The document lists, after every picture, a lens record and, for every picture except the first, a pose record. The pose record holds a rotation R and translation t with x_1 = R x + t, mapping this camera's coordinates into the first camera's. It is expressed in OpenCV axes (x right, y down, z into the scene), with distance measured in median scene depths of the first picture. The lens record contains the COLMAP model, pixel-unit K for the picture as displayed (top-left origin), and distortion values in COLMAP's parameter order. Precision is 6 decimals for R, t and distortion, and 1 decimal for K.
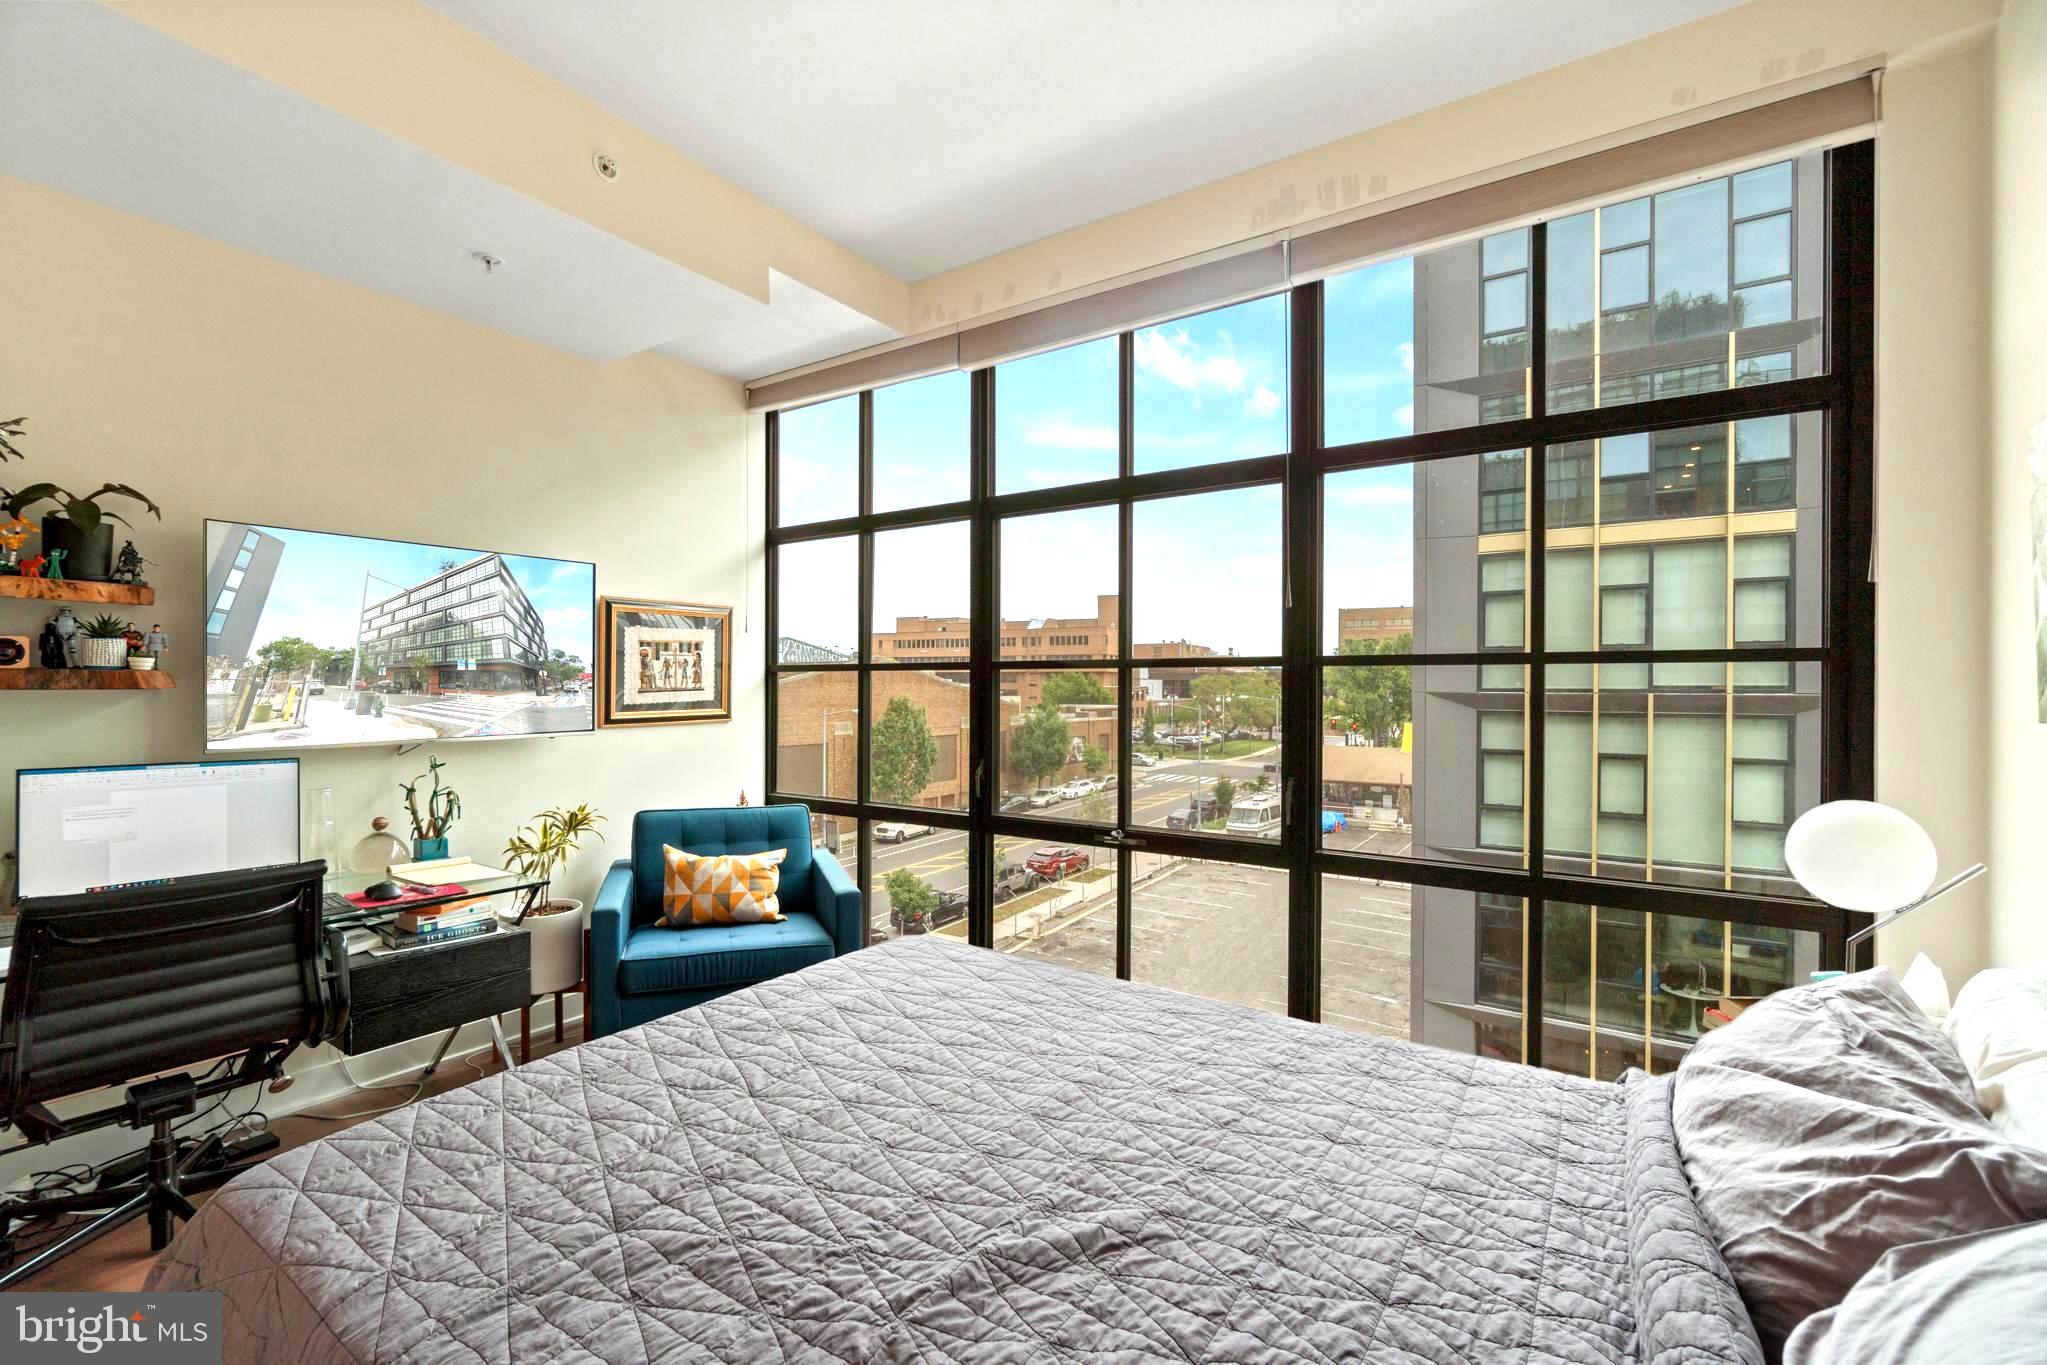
lens RADIAL K [[892.2, 0, 1010.6], [0, 892.2, 687.4], [0, 0, 1]] dist [-0.003882, 0.000646]
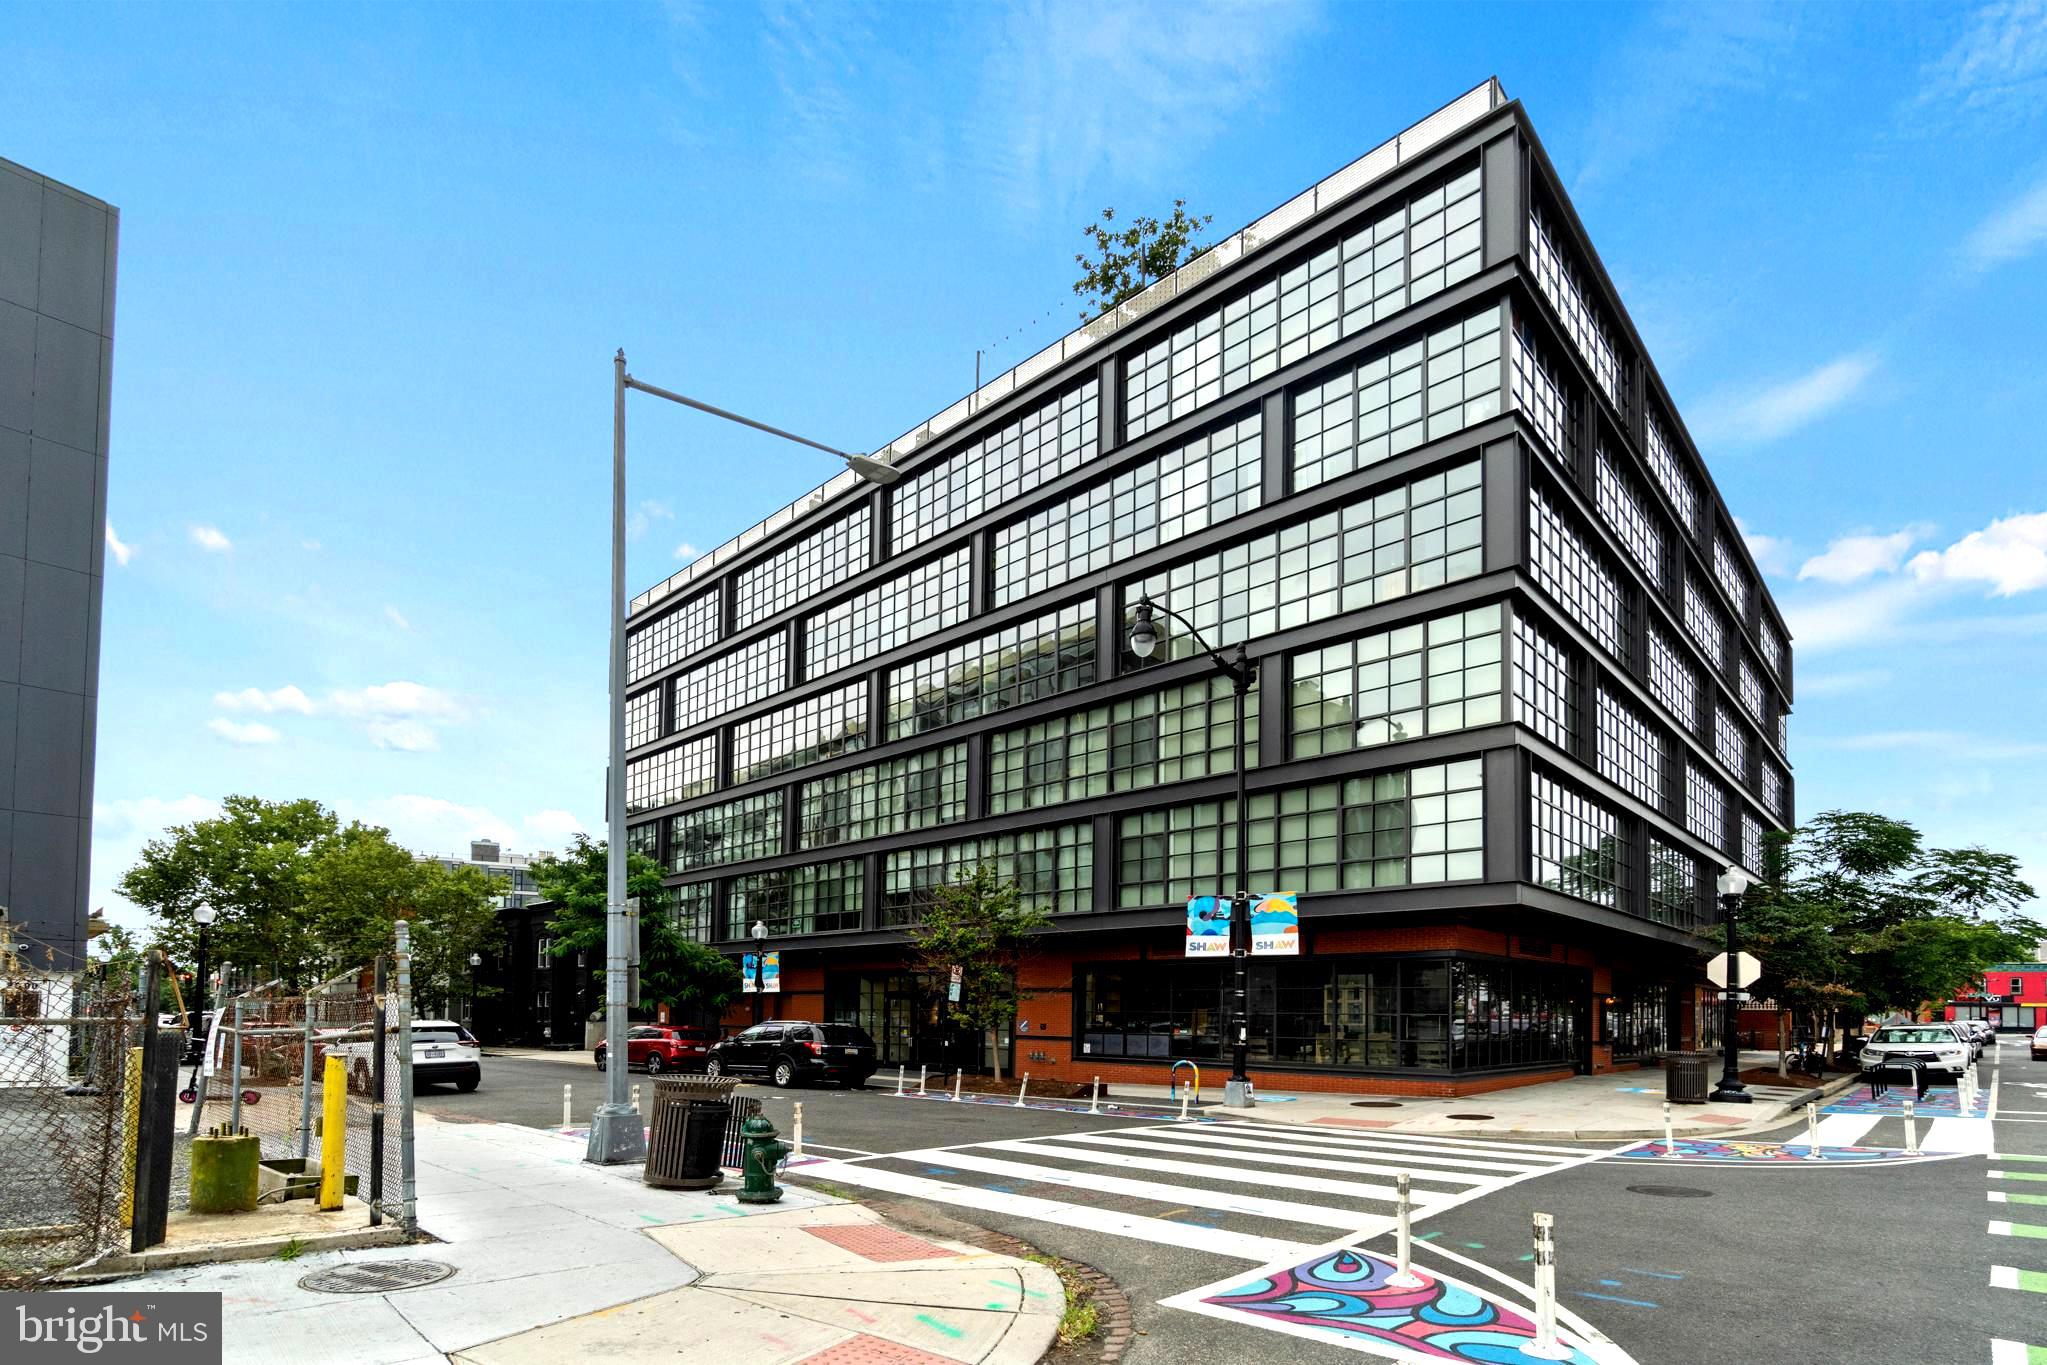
lens RADIAL K [[892.2, 0, 1062.4], [0, 892.2, 758.9], [0, 0, 1]] dist [-0.003882, 0.000646]
pose [[0.508019, 0.177189, -0.842924, -0.532800], [-0.008777, 0.979627, 0.200635, -0.092496], [0.861301, -0.094529, 0.499224, 0.958500]]
